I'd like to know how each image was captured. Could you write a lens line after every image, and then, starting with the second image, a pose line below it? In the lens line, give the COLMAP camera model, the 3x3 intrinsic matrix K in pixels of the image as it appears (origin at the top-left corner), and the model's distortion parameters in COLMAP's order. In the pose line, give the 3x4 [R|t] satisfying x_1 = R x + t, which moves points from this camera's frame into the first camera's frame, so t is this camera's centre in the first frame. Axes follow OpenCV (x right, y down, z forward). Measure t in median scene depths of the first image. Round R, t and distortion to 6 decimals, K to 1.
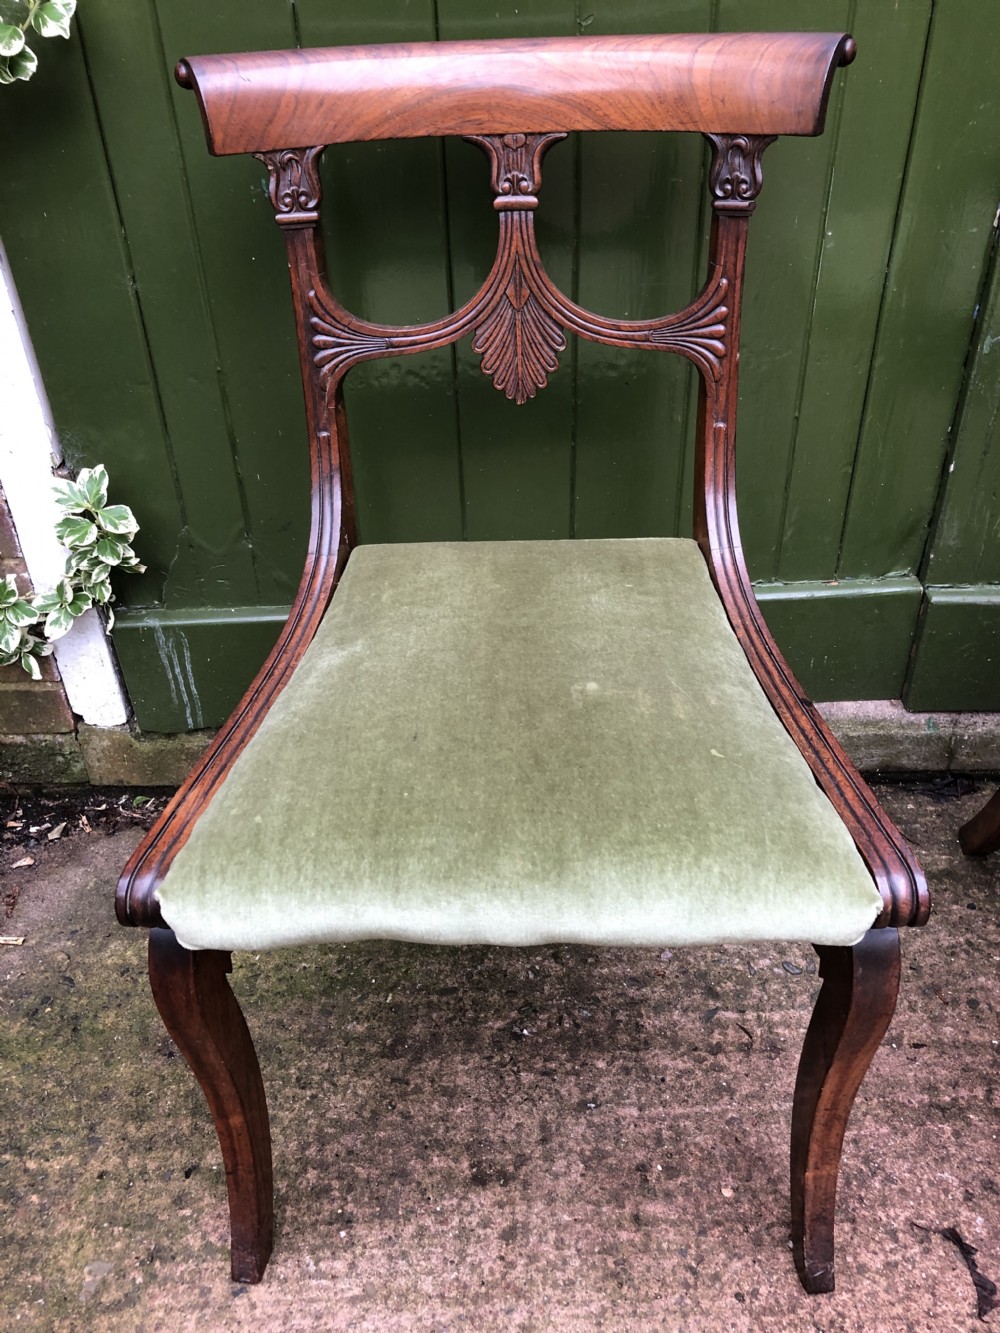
lens RADIAL K [[1077.3, 0, 506.0], [0, 1077.3, 660.0], [0, 0, 1]] dist [-0.013764, 0.043765]
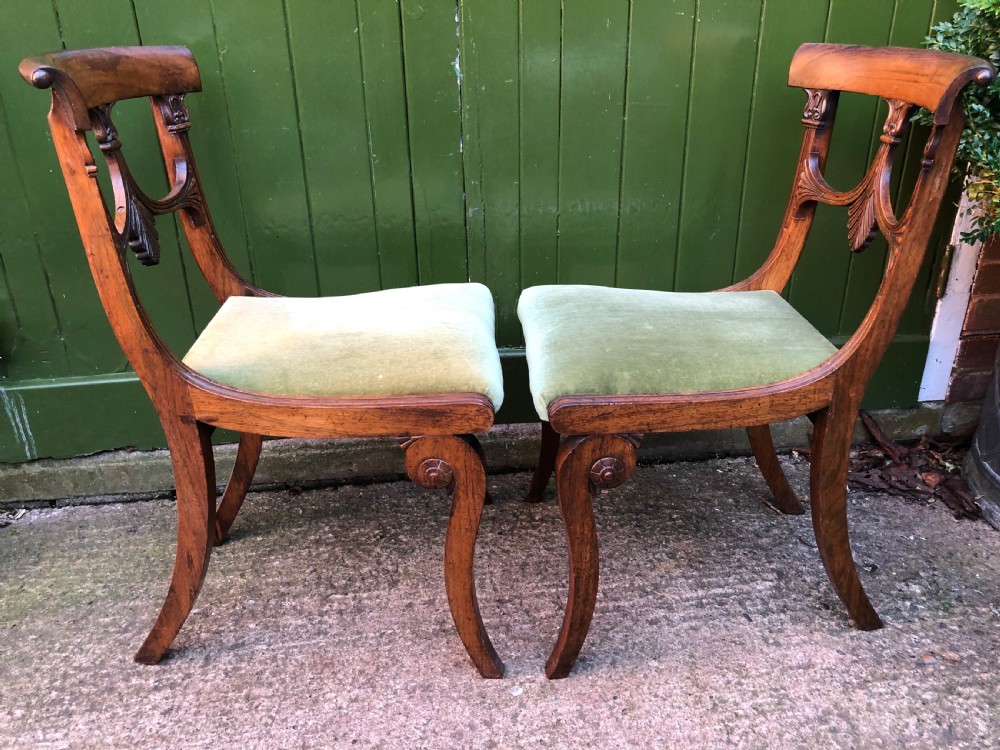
lens RADIAL K [[808.1, 0, 496.5], [0, 808.1, 369.2], [0, 0, 1]] dist [-0.020796, 0.058195]
pose [[0.994246, -0.035237, 0.101155, 0.387662], [0.052007, 0.984369, -0.168264, 0.236341], [-0.093645, 0.172556, 0.980538, -0.360183]]
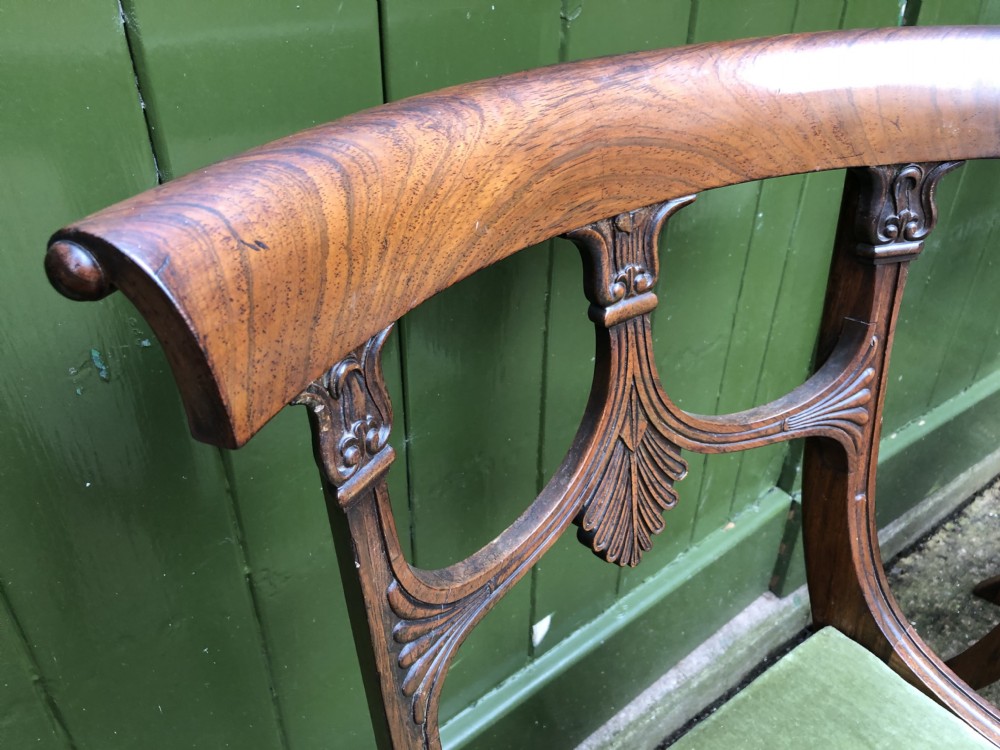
lens RADIAL K [[822.5, 0, 497.9], [0, 822.5, 379.8], [0, 0, 1]] dist [-0.000462, 0.004618]
pose [[0.789695, -0.306763, 0.531299, -0.296956], [0.328403, 0.942860, 0.056270, -0.411772], [-0.518202, 0.130044, 0.845314, 0.605707]]
